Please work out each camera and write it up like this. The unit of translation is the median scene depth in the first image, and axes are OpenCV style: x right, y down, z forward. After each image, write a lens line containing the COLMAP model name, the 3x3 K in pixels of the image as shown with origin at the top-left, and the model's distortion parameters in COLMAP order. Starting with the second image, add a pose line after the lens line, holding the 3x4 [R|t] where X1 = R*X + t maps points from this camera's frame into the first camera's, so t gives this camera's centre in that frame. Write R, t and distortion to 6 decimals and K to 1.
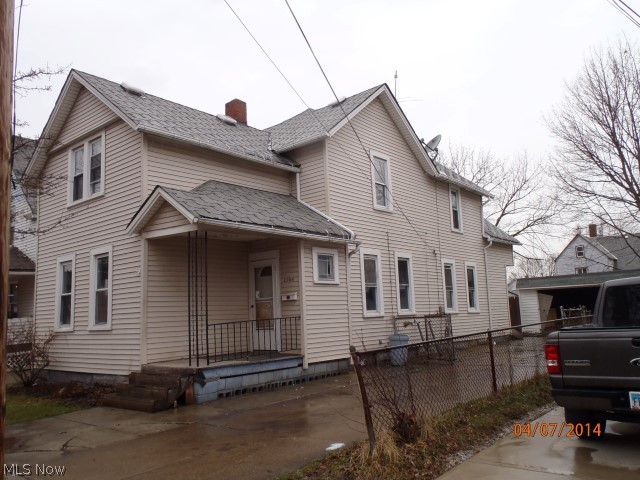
lens RADIAL K [[526.0, 0, 319.7], [0, 526.0, 239.0], [0, 0, 1]] dist [-0.026921, 0.012704]
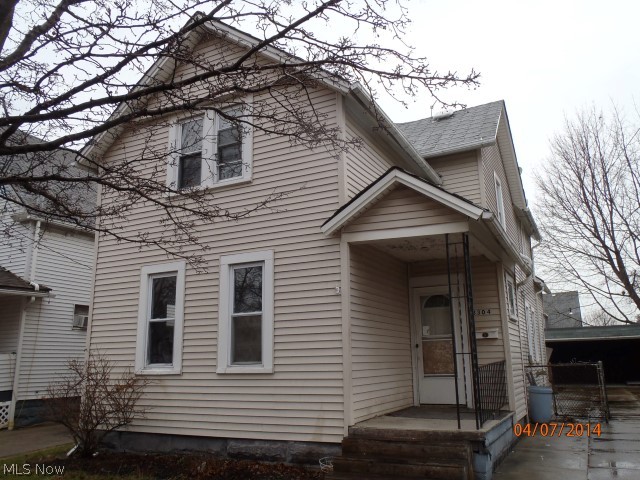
lens RADIAL K [[526.0, 0, 320.4], [0, 526.0, 241.0], [0, 0, 1]] dist [-0.026921, 0.012704]
pose [[0.974127, 0.076038, 0.212826, -0.447320], [-0.056046, 0.993562, -0.098451, 0.060179], [-0.218942, 0.083975, 0.972117, 0.276659]]
